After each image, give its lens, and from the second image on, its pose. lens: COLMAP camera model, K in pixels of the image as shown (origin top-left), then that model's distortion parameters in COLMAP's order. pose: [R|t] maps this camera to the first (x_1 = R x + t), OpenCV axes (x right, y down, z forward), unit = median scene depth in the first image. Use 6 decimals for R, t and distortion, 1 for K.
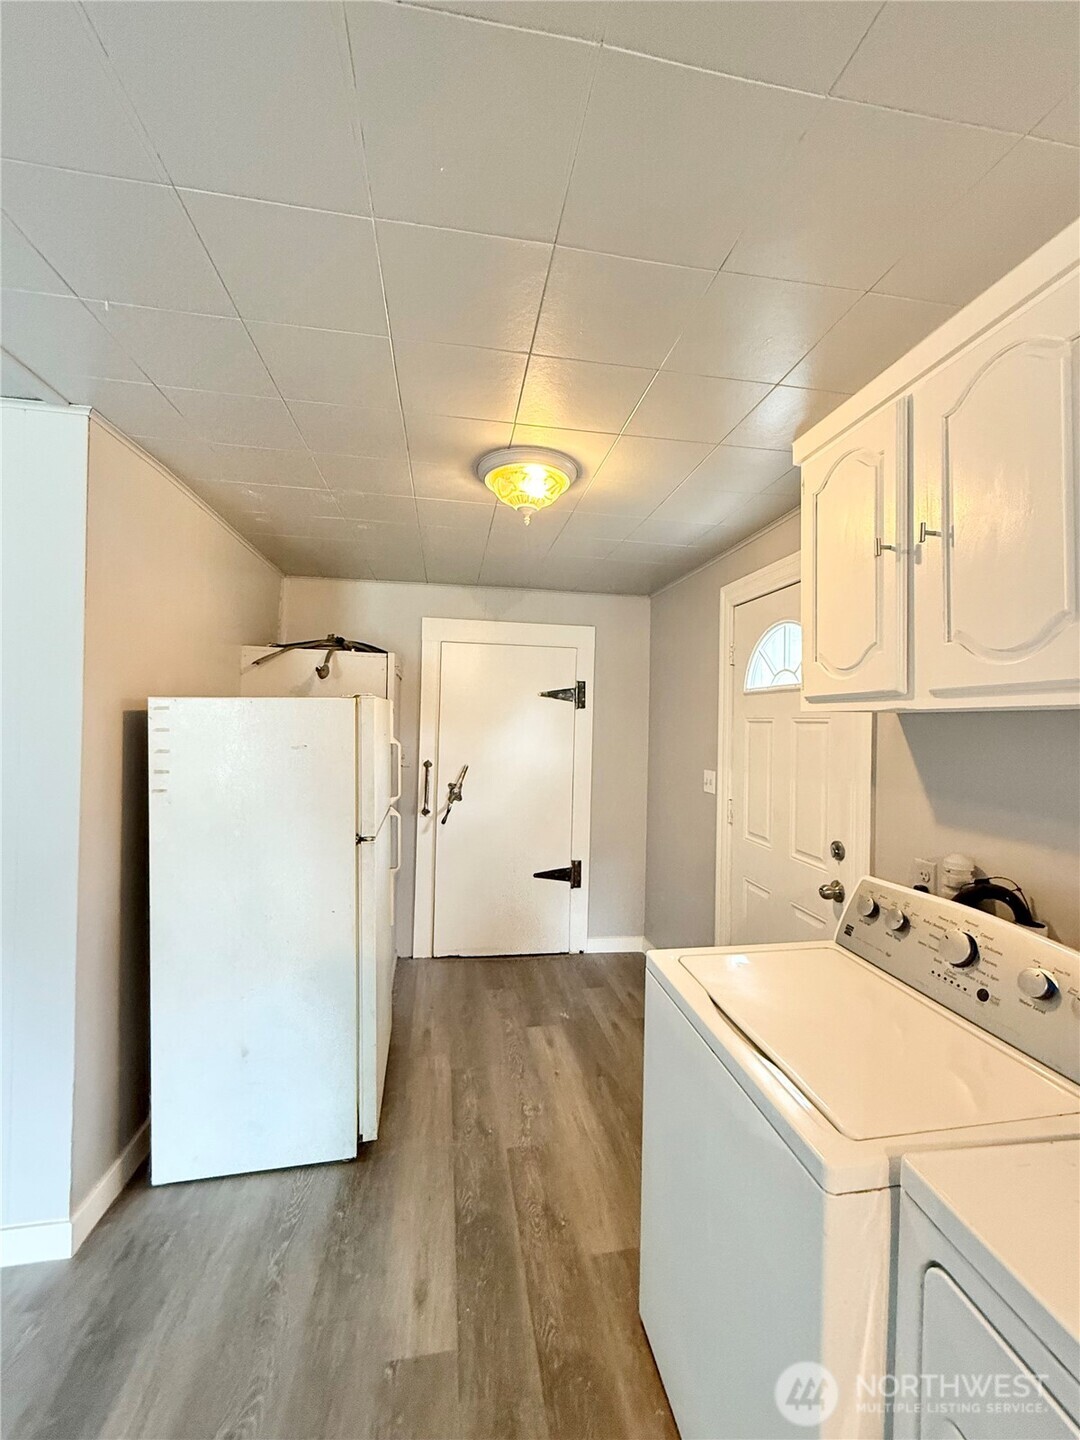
lens RADIAL K [[576.0, 0, 537.5], [0, 576.0, 716.4], [0, 0, 1]] dist [0.001084, 0.000094]
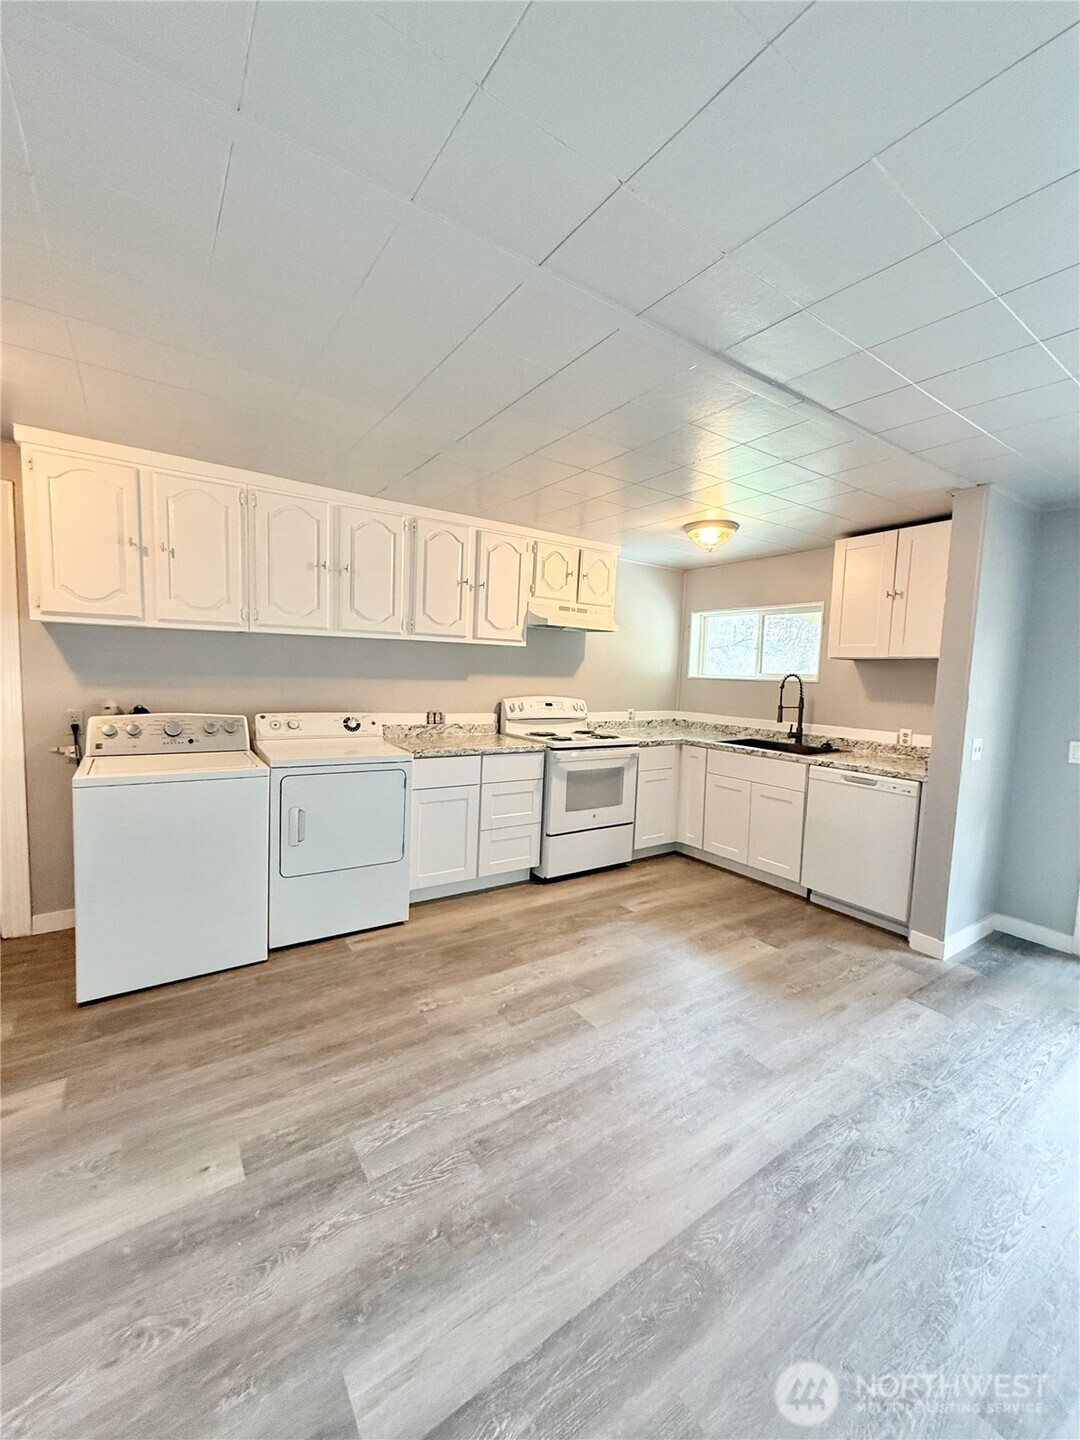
lens RADIAL K [[573.3, 0, 541.0], [0, 573.3, 715.7], [0, 0, 1]] dist [0.000230, -0.000032]
pose [[-0.426413, -0.115678, 0.897101, -1.342981], [-0.053863, 0.993276, 0.102477, 0.013837], [-0.902923, -0.004623, -0.429777, 0.423579]]
